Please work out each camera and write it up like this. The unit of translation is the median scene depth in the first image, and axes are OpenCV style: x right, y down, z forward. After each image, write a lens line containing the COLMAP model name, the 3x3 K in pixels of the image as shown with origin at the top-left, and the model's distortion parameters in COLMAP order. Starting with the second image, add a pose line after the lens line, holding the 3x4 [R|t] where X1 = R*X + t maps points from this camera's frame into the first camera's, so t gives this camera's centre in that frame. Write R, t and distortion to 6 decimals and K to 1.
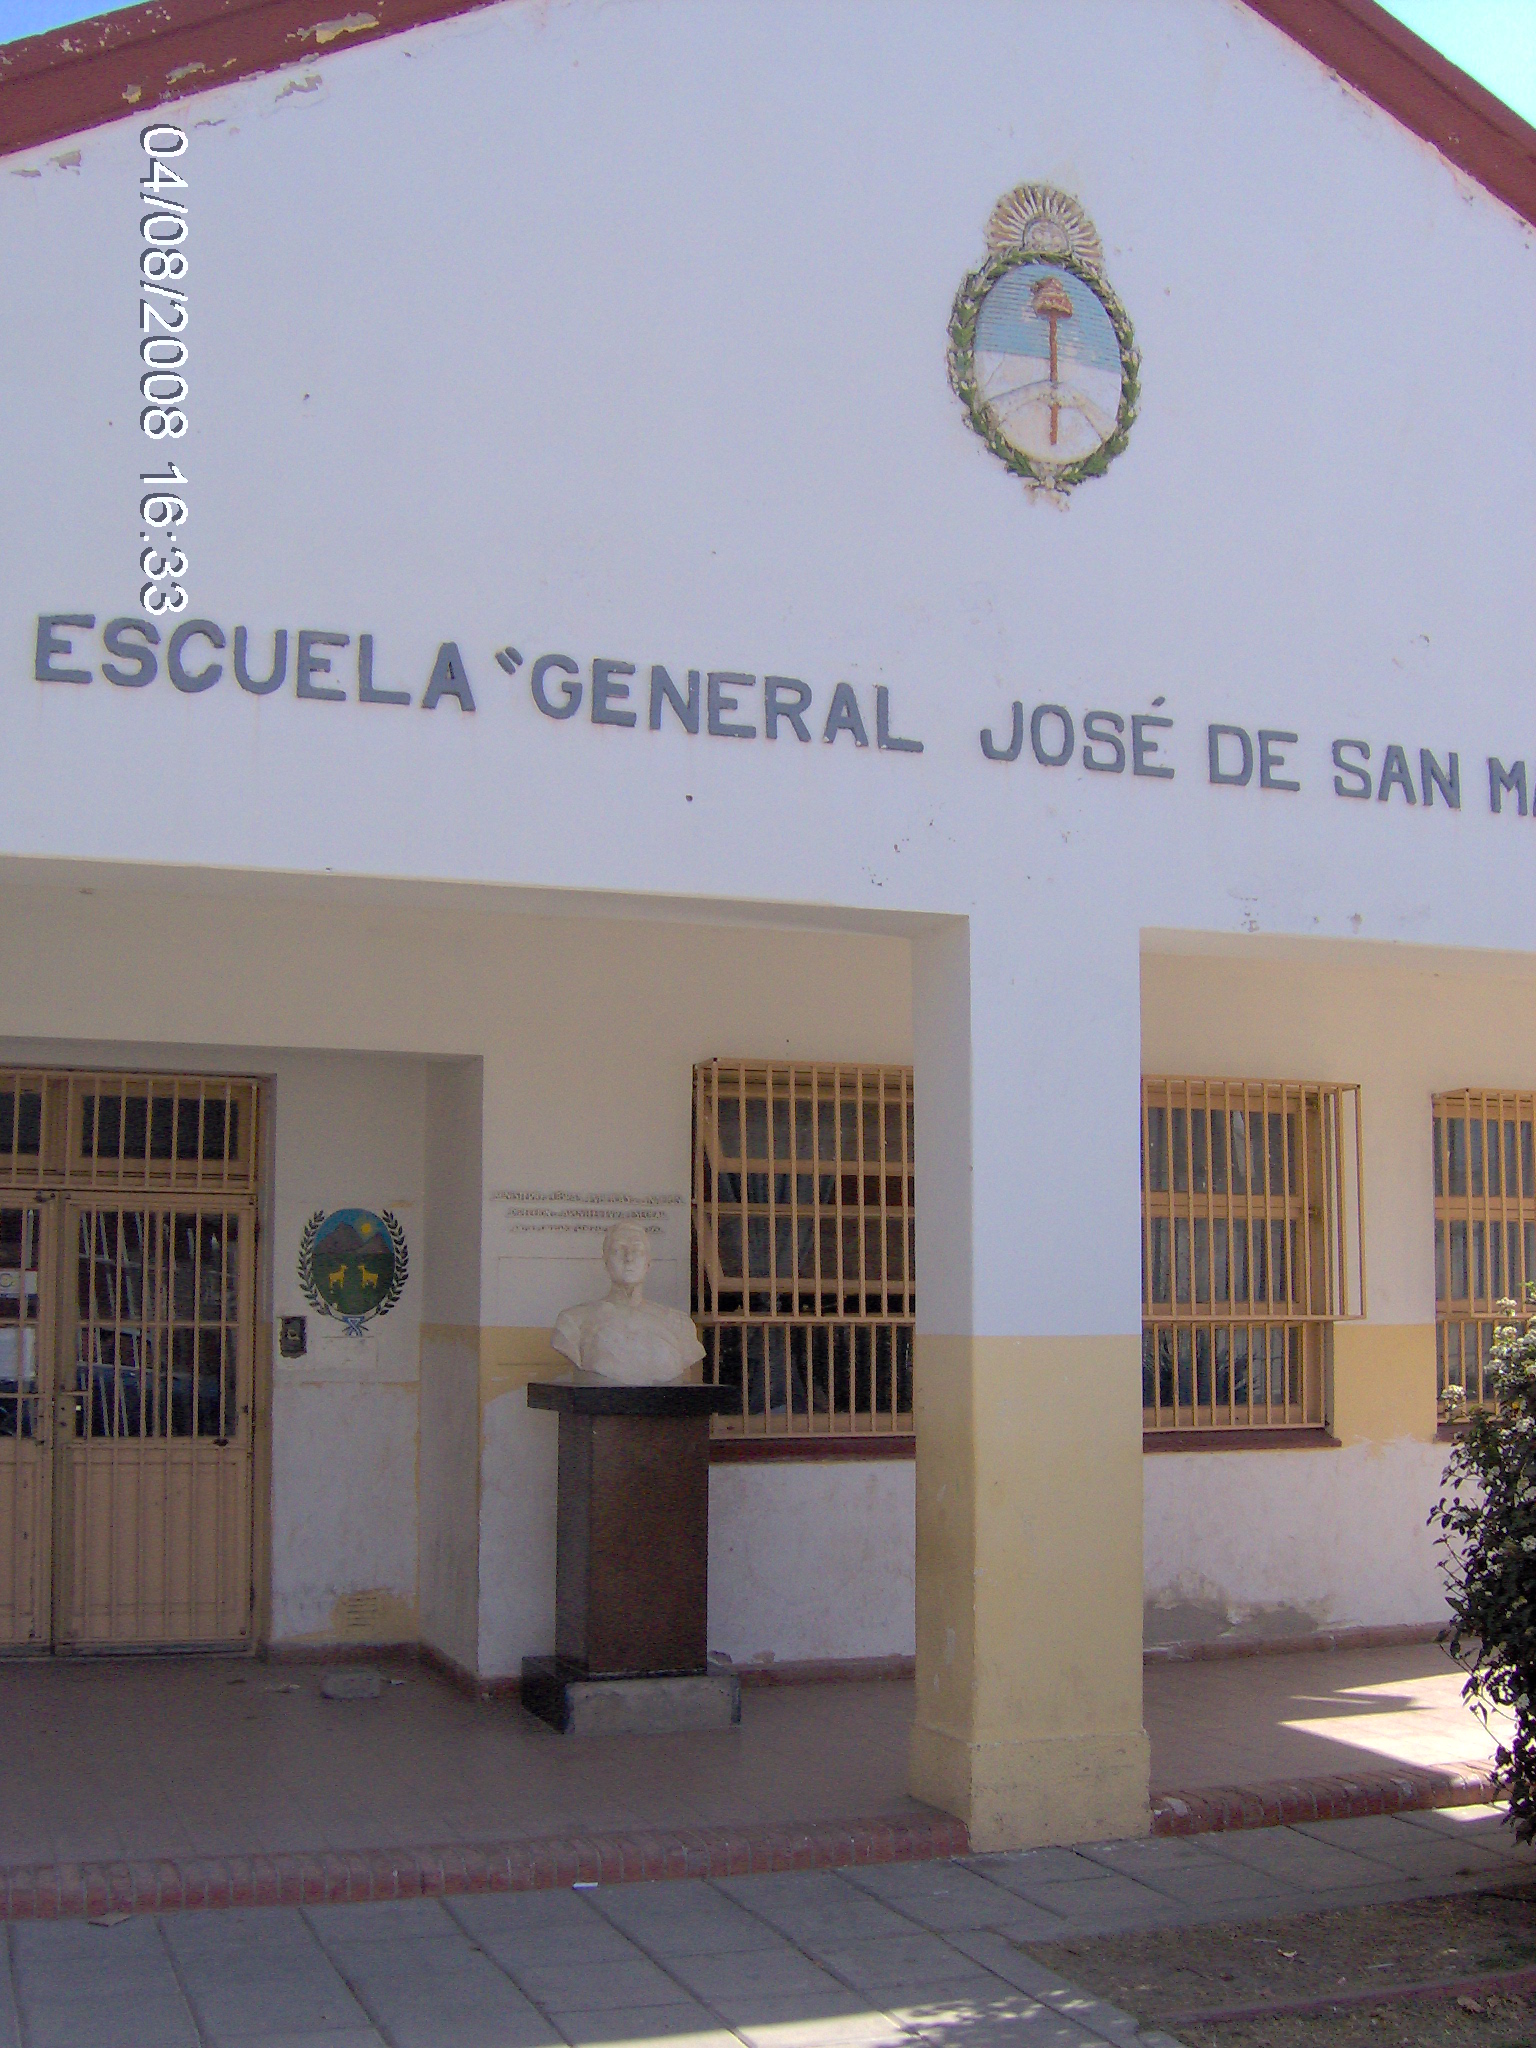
lens RADIAL K [[2400.9, 0, 768.0], [0, 2400.9, 1024.0], [0, 0, 1]] dist [-0.166525, 0.053883]
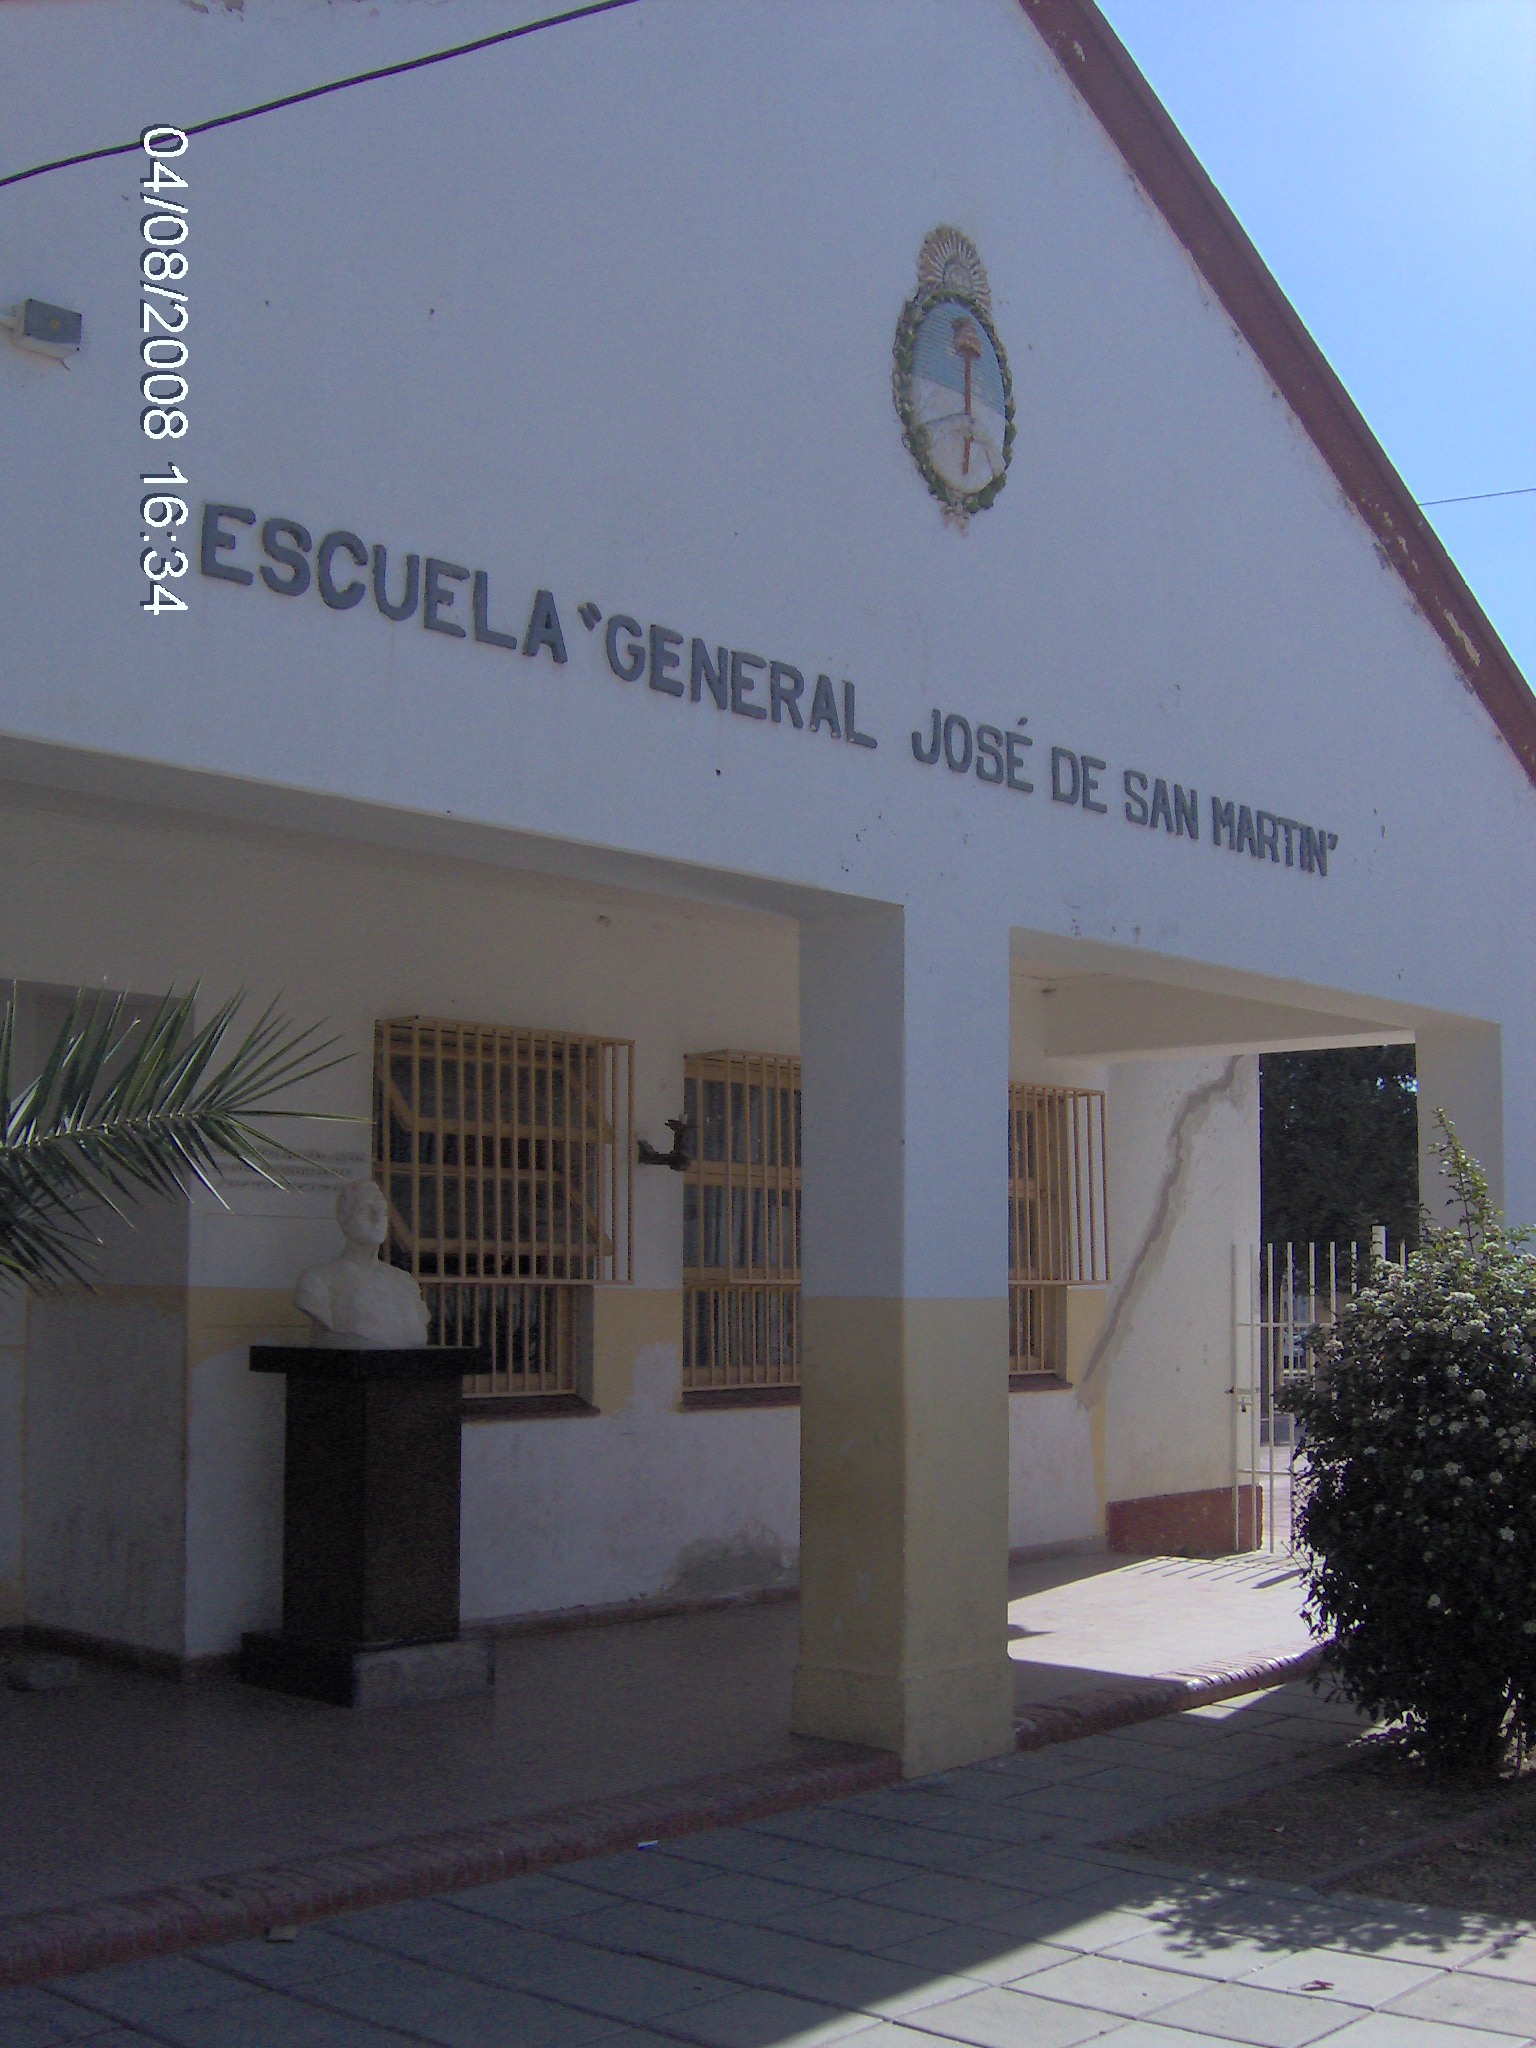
lens RADIAL K [[2400.9, 0, 768.0], [0, 2400.9, 1024.0], [0, 0, 1]] dist [-0.166525, 0.053883]
pose [[0.876433, 0.052321, 0.478672, -0.464561], [-0.060525, 0.998165, 0.001715, 0.009055], [-0.477704, -0.030475, 0.877992, 0.085606]]
